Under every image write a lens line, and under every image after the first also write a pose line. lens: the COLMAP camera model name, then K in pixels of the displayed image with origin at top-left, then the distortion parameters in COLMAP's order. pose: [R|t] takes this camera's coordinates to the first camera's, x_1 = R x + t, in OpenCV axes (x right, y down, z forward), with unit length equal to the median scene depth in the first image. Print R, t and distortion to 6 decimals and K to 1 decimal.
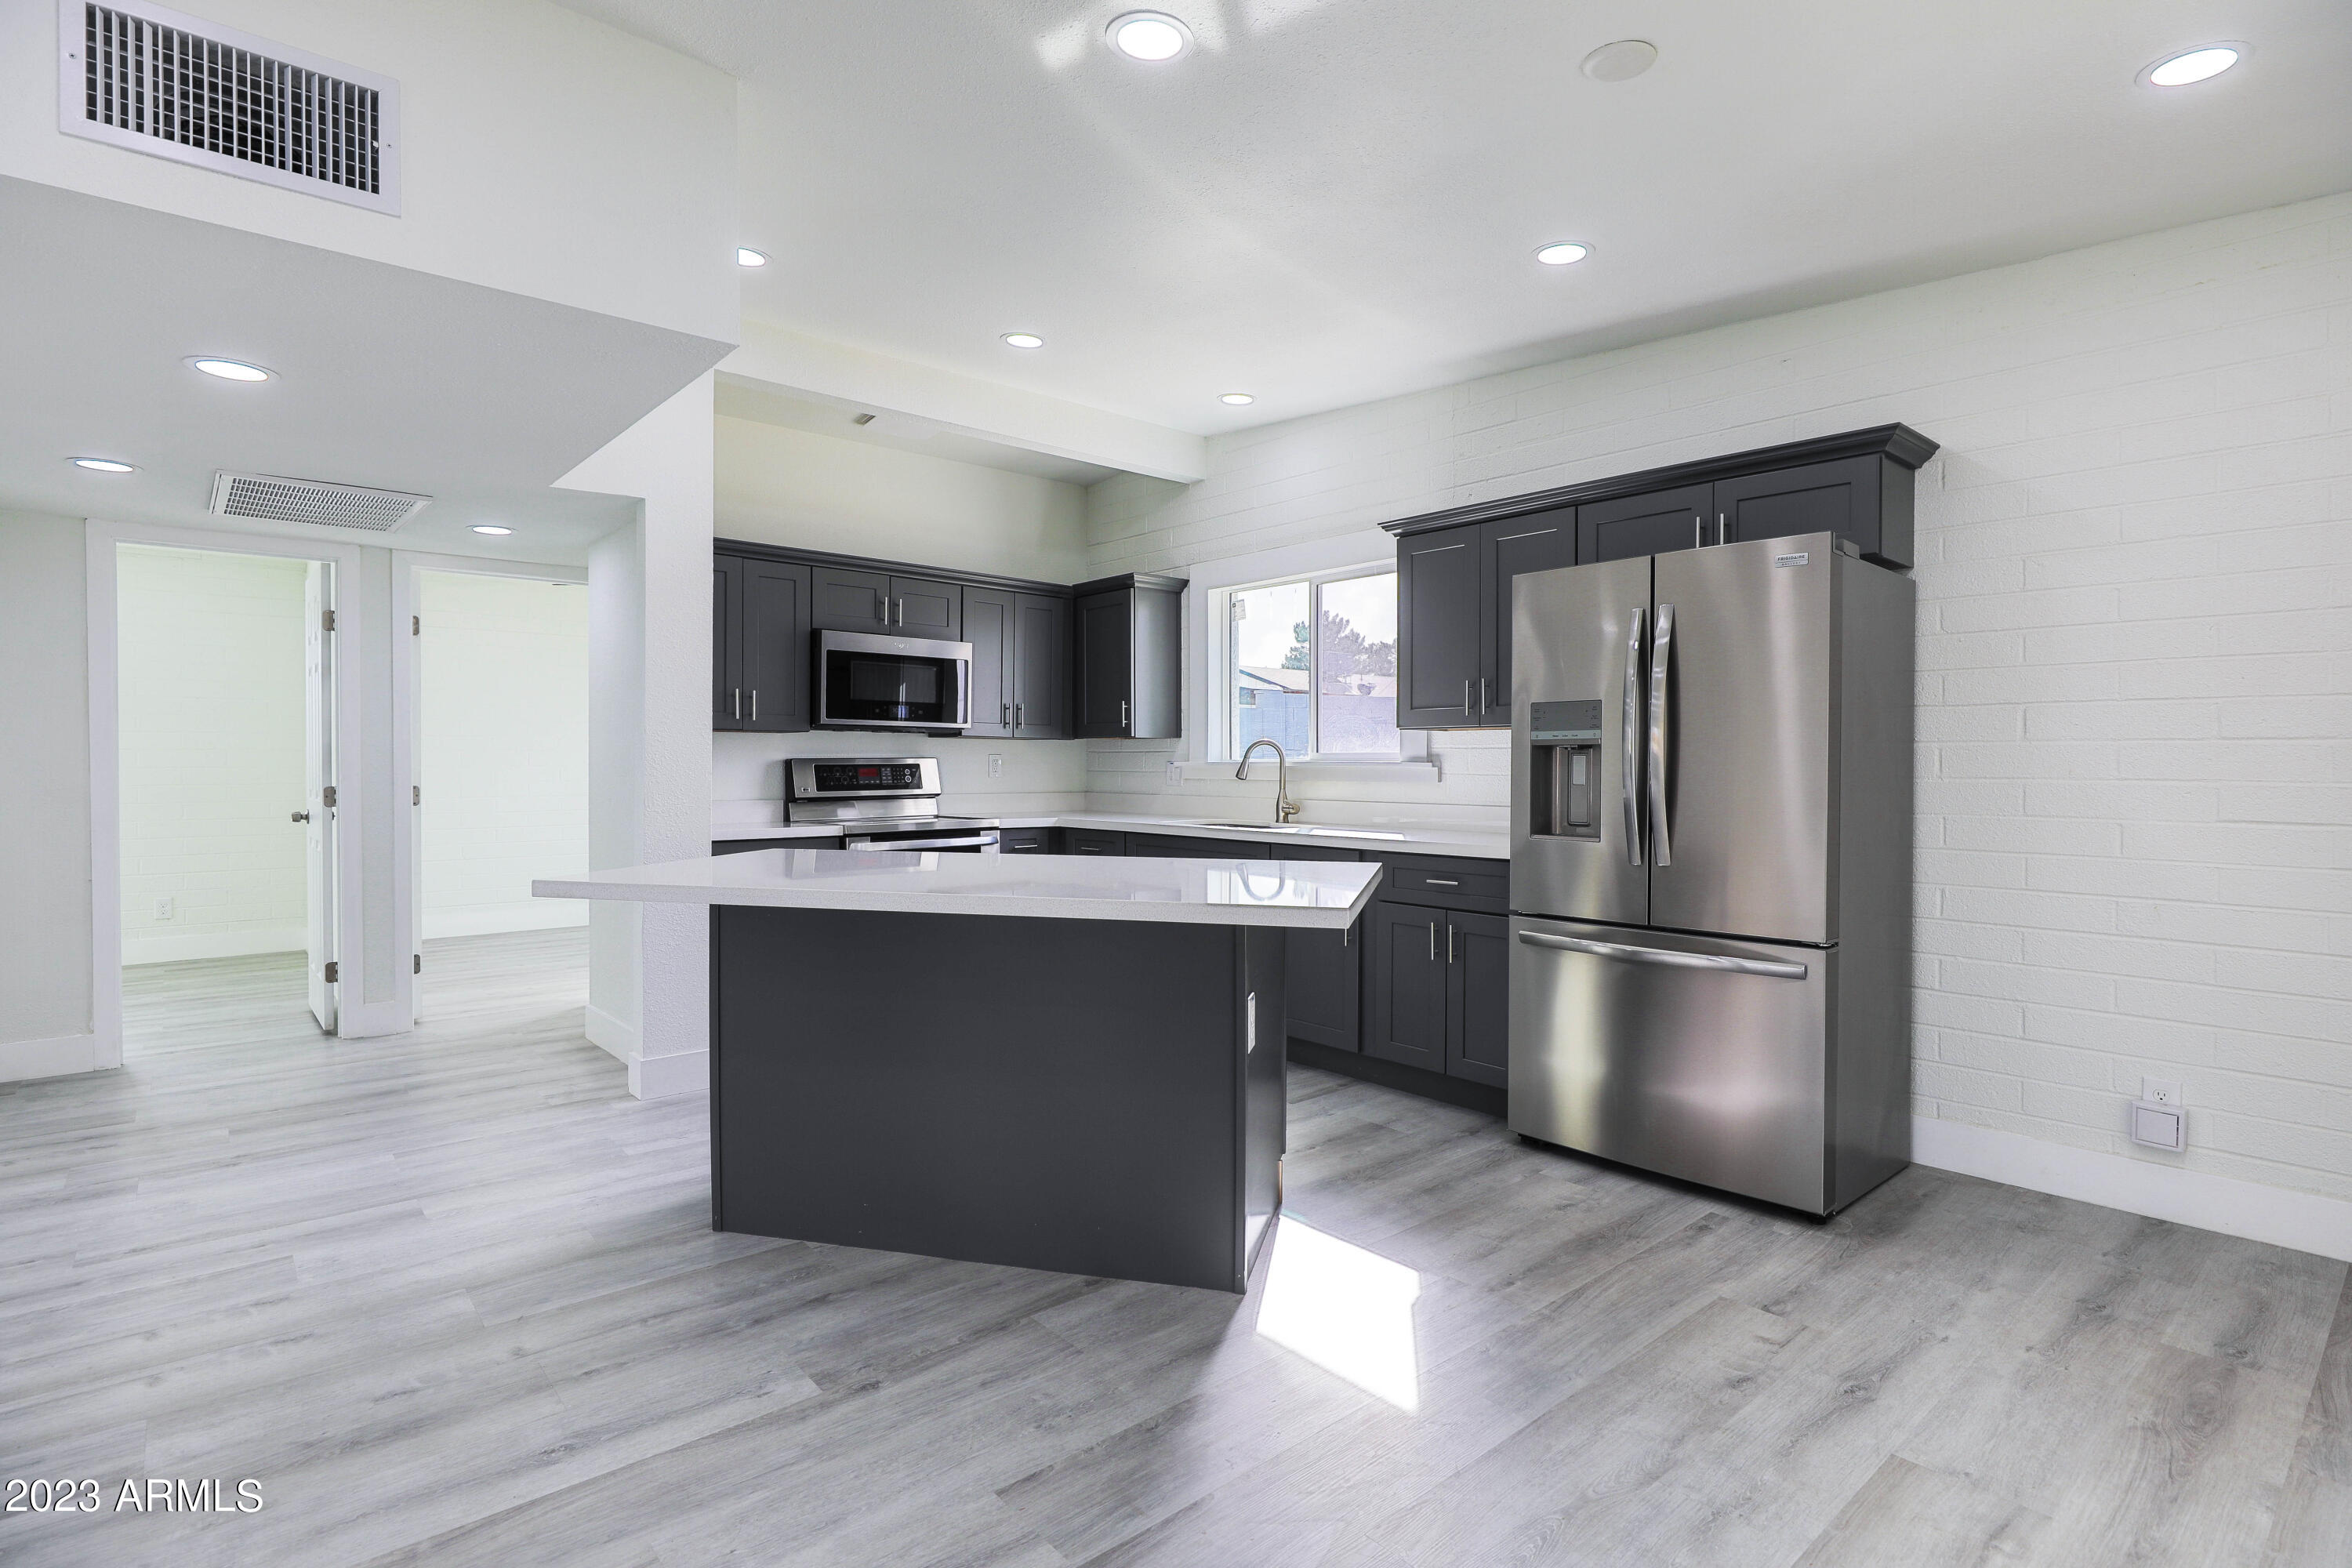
lens RADIAL K [[1187.6, 0, 1161.8], [0, 1187.6, 784.8], [0, 0, 1]] dist [-0.013287, 0.000313]
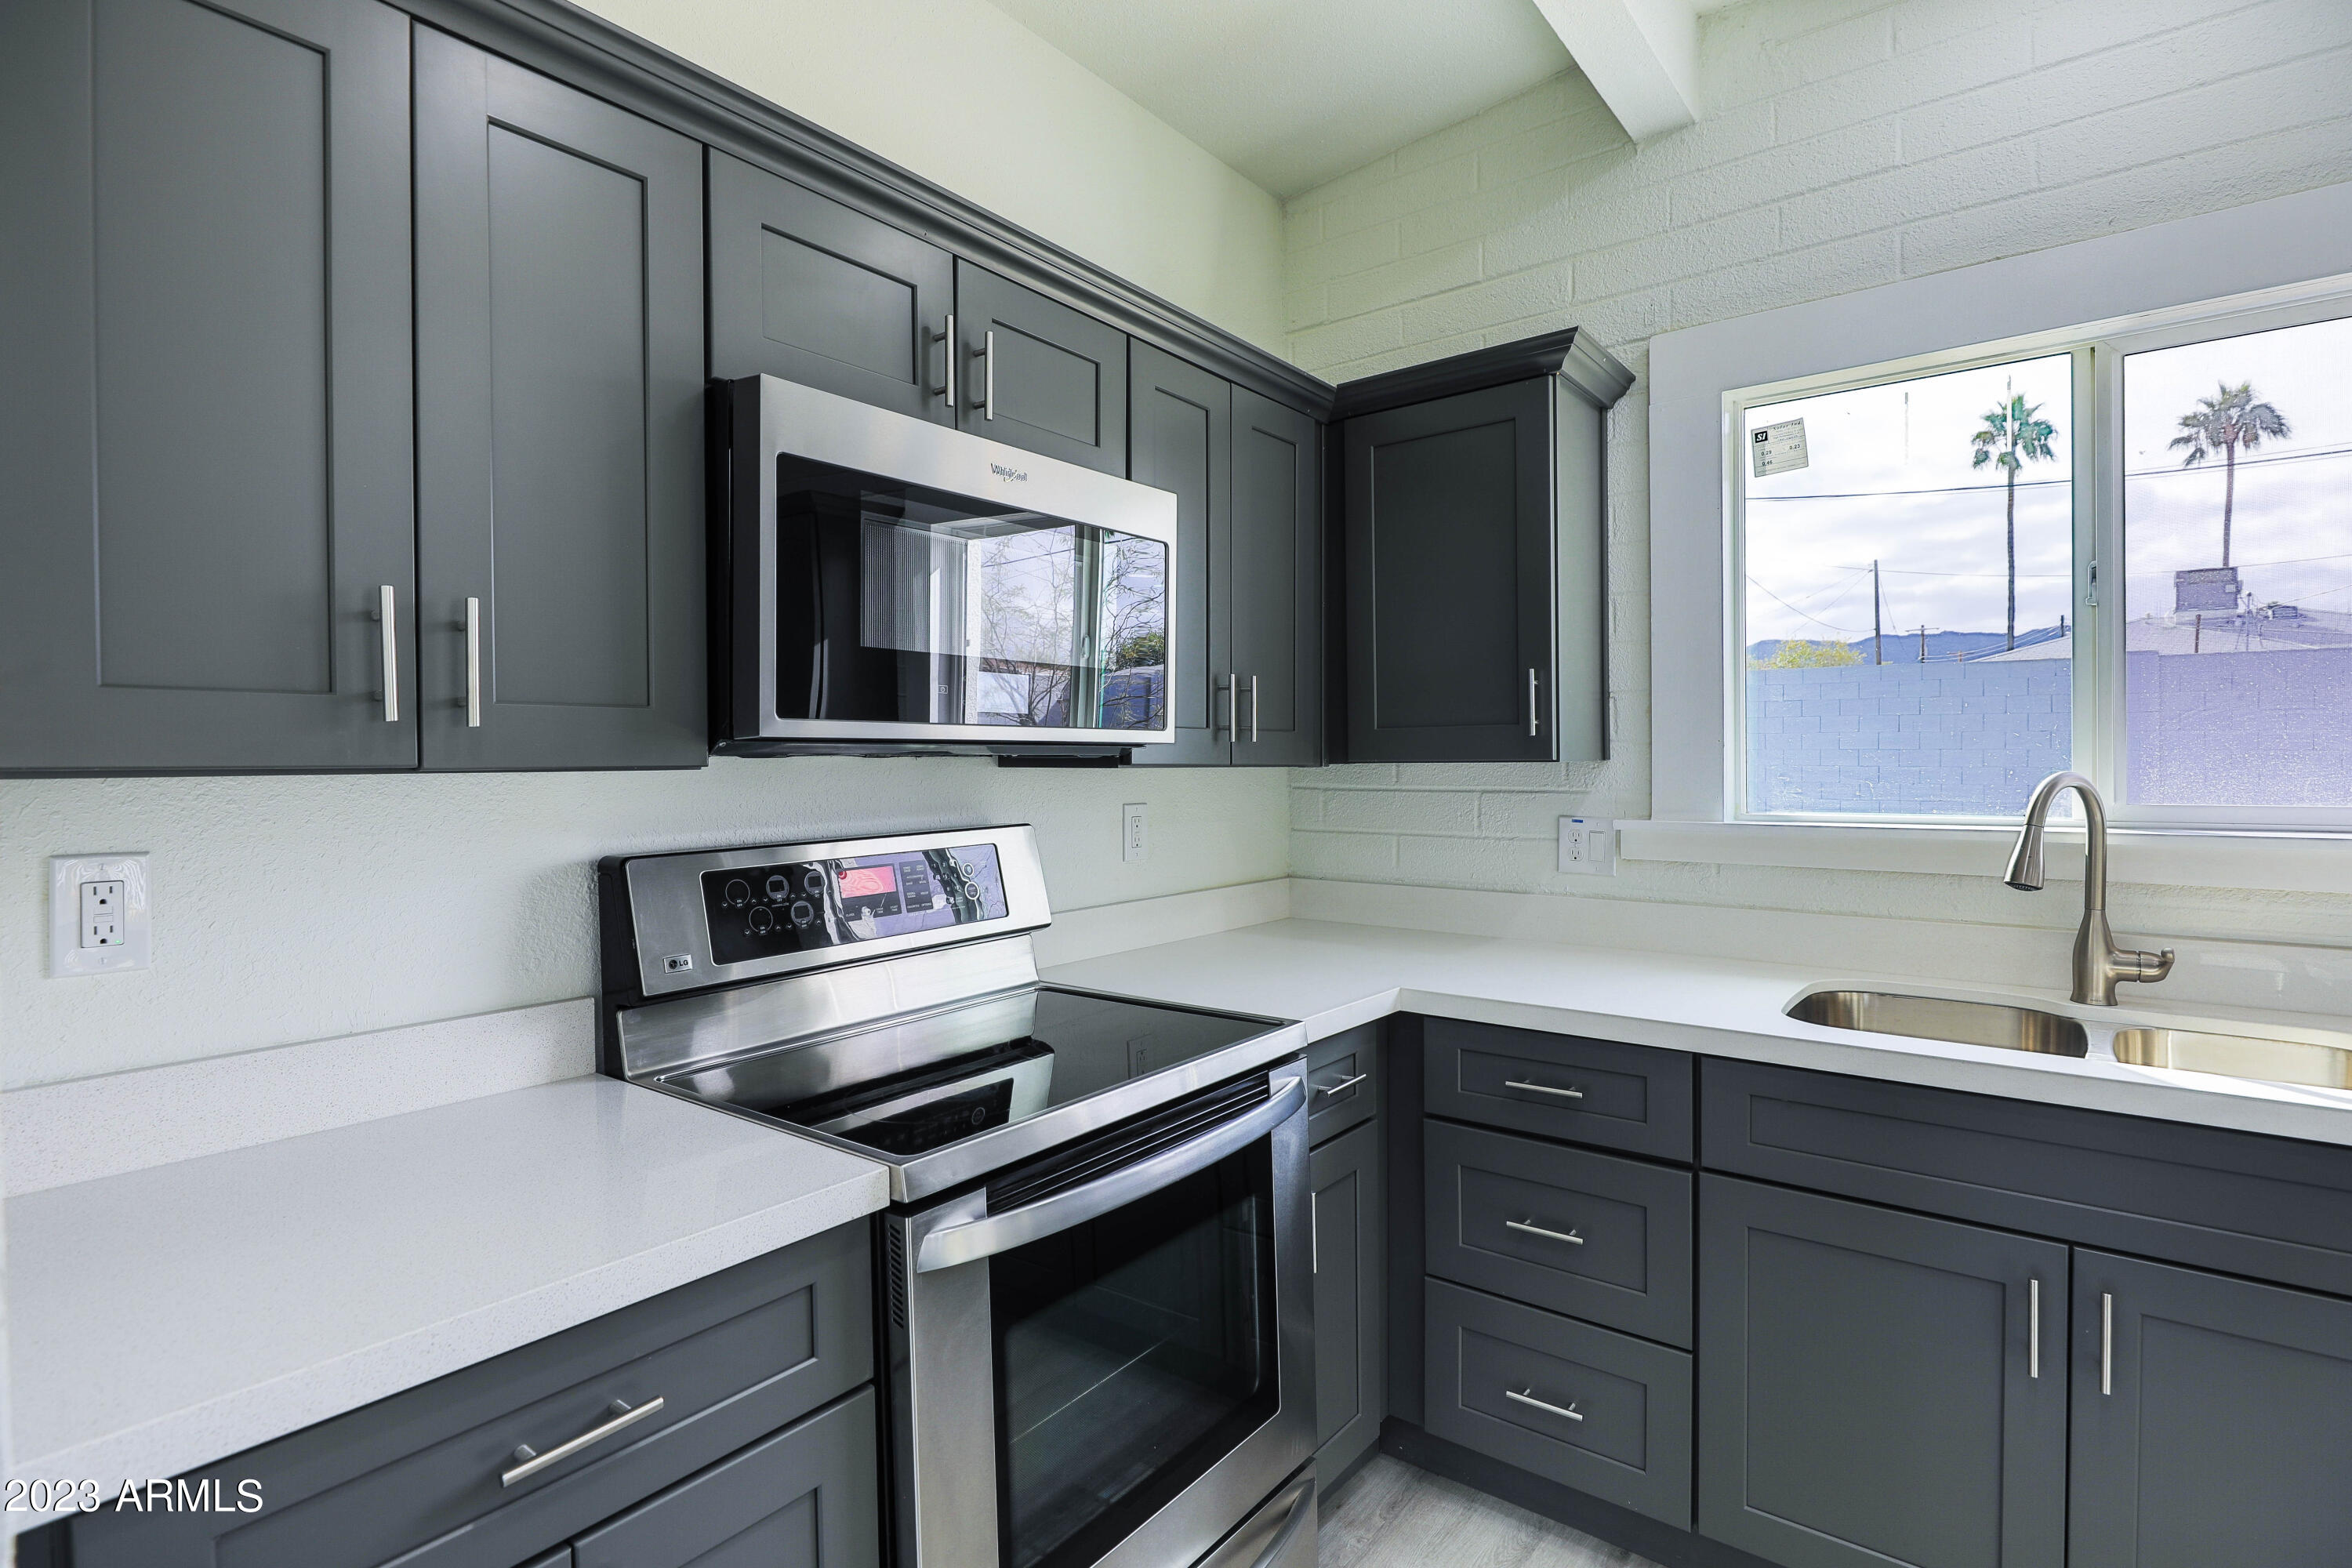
lens RADIAL K [[1187.6, 0, 1161.8], [0, 1187.6, 784.8], [0, 0, 1]] dist [-0.013287, 0.000313]
pose [[0.983993, -0.012483, 0.177771, -0.391204], [0.011879, 0.999919, 0.004466, -0.065515], [-0.177812, -0.002283, 0.984062, 1.156911]]
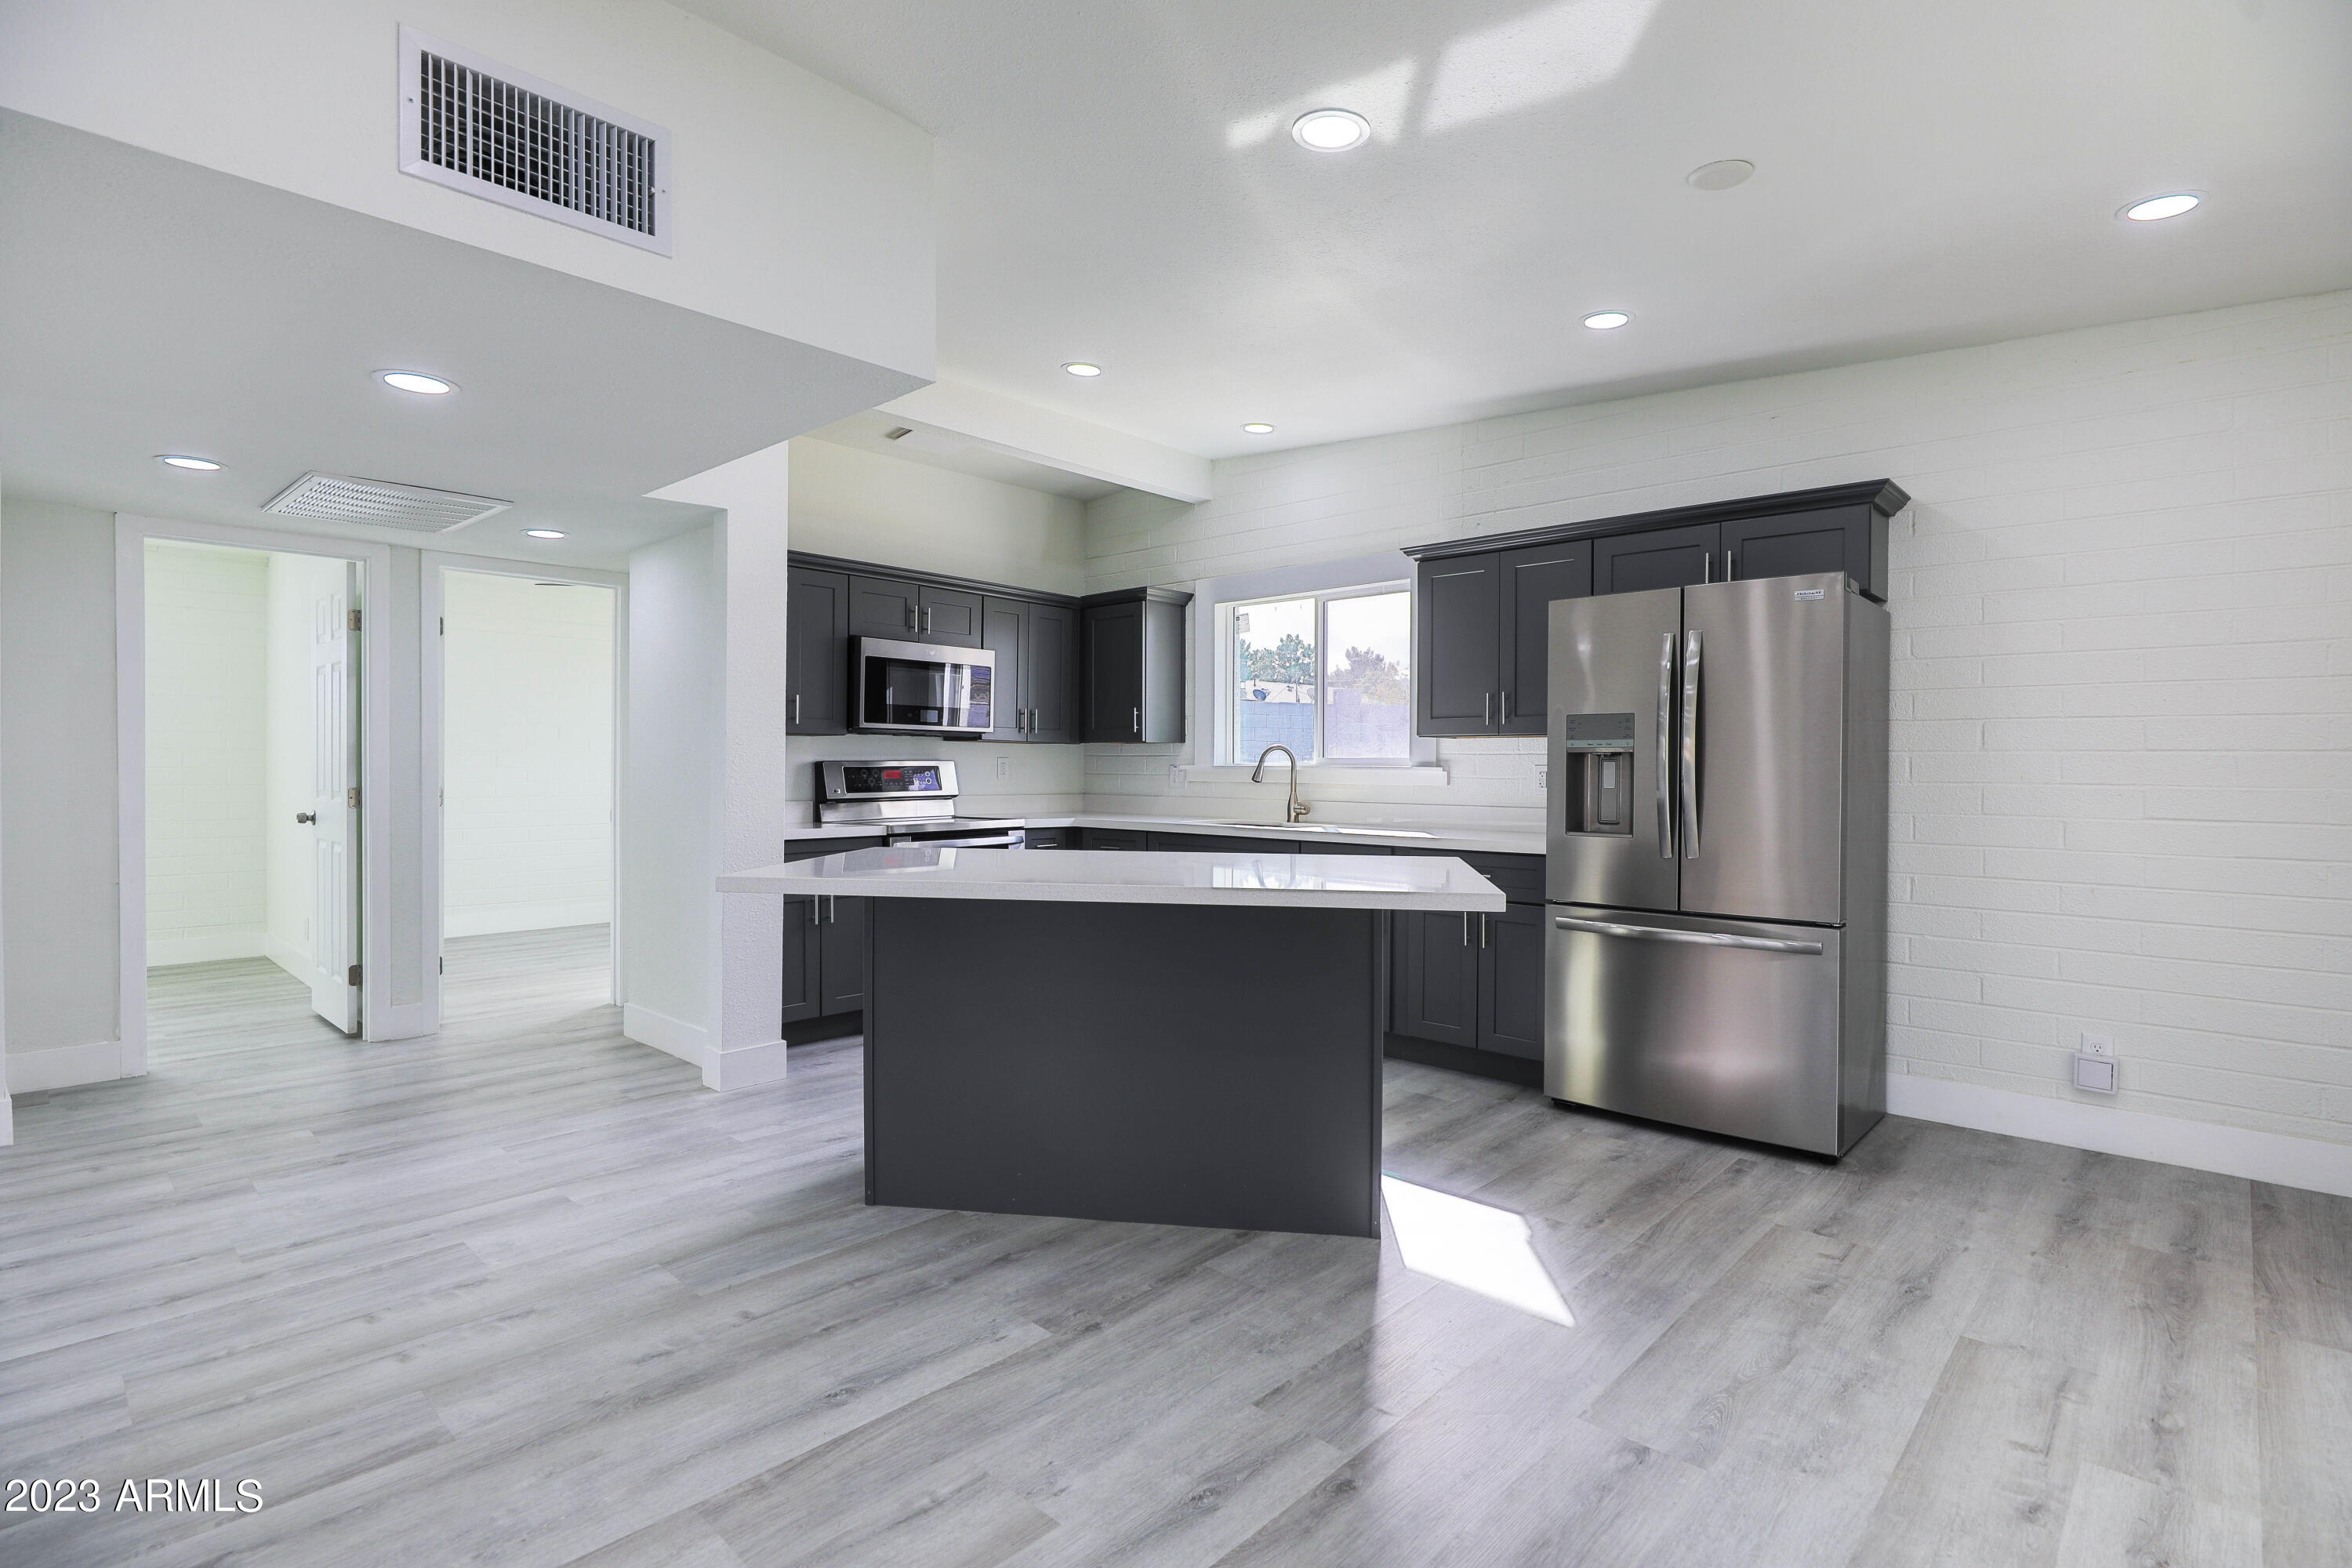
lens RADIAL K [[1168.4, 0, 1176.0], [0, 1168.4, 784.0], [0, 0, 1]] dist [-0.012148, -0.000234]
pose [[0.994209, 0.001746, 0.107448, -0.193382], [-0.001481, 0.999996, -0.002546, 0.000097], [-0.107452, 0.002373, 0.994207, -0.066685]]
